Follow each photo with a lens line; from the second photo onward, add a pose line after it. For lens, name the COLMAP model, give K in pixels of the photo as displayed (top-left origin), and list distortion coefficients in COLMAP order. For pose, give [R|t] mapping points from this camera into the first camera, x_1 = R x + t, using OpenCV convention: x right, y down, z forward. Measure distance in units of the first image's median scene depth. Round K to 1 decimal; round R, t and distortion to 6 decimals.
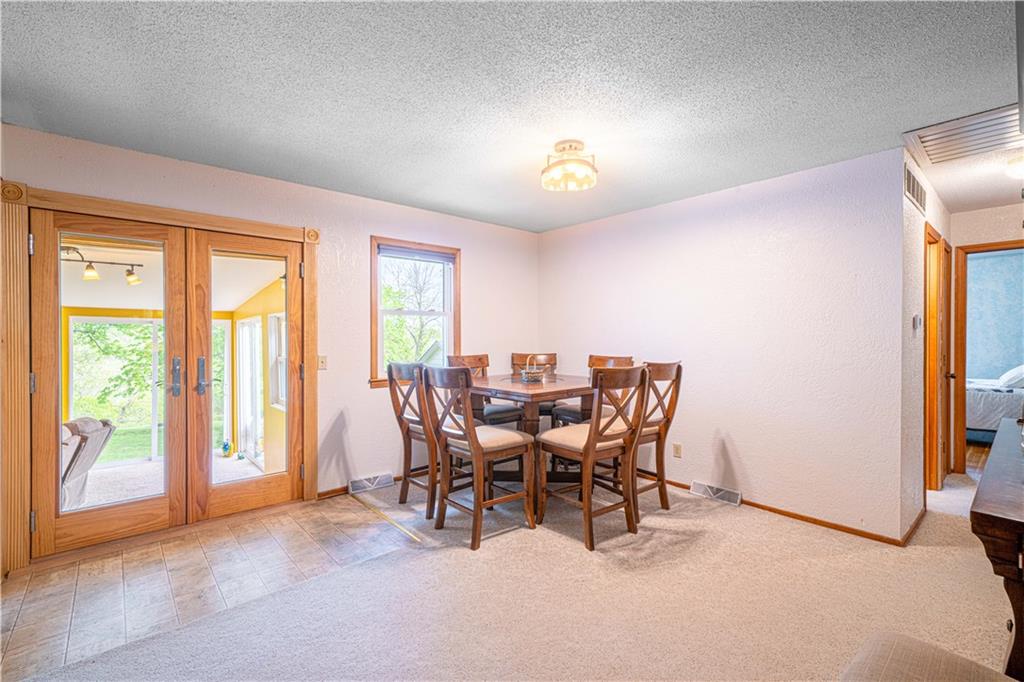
lens RADIAL K [[447.5, 0, 512.4], [0, 447.5, 337.8], [0, 0, 1]] dist [-0.000519, -0.000039]
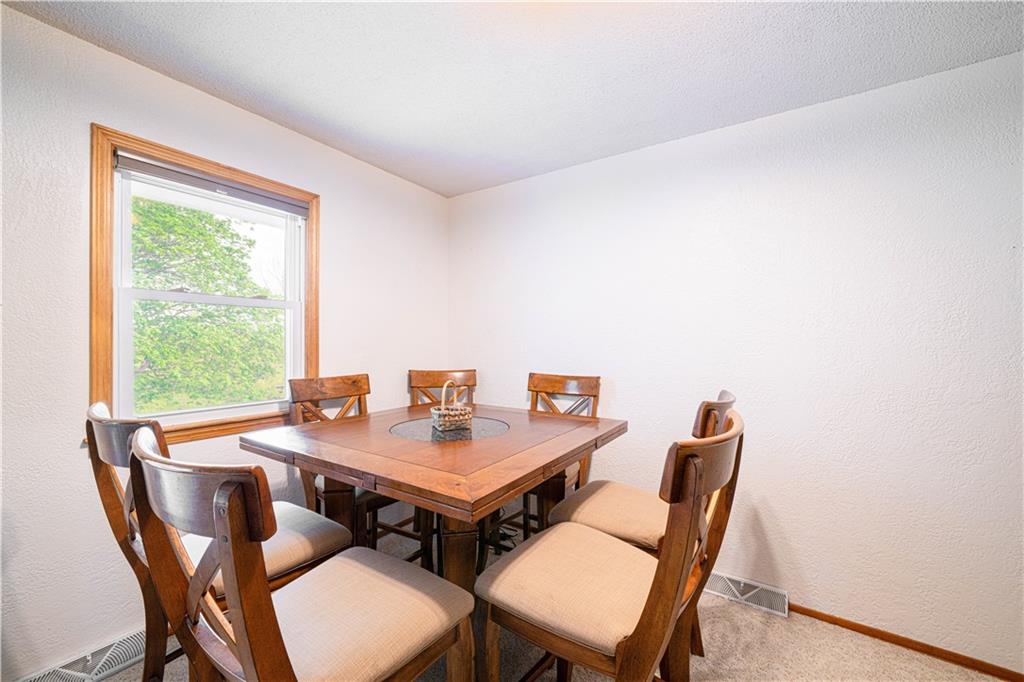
lens RADIAL K [[396.9, 0, 529.4], [0, 396.9, 341.3], [0, 0, 1]] dist [-0.001831, 0.000048]
pose [[0.954202, 0.005189, 0.299119, -0.007538], [-0.002883, 0.999963, -0.008151, -0.004569], [-0.299150, 0.006915, 0.954181, 0.436094]]
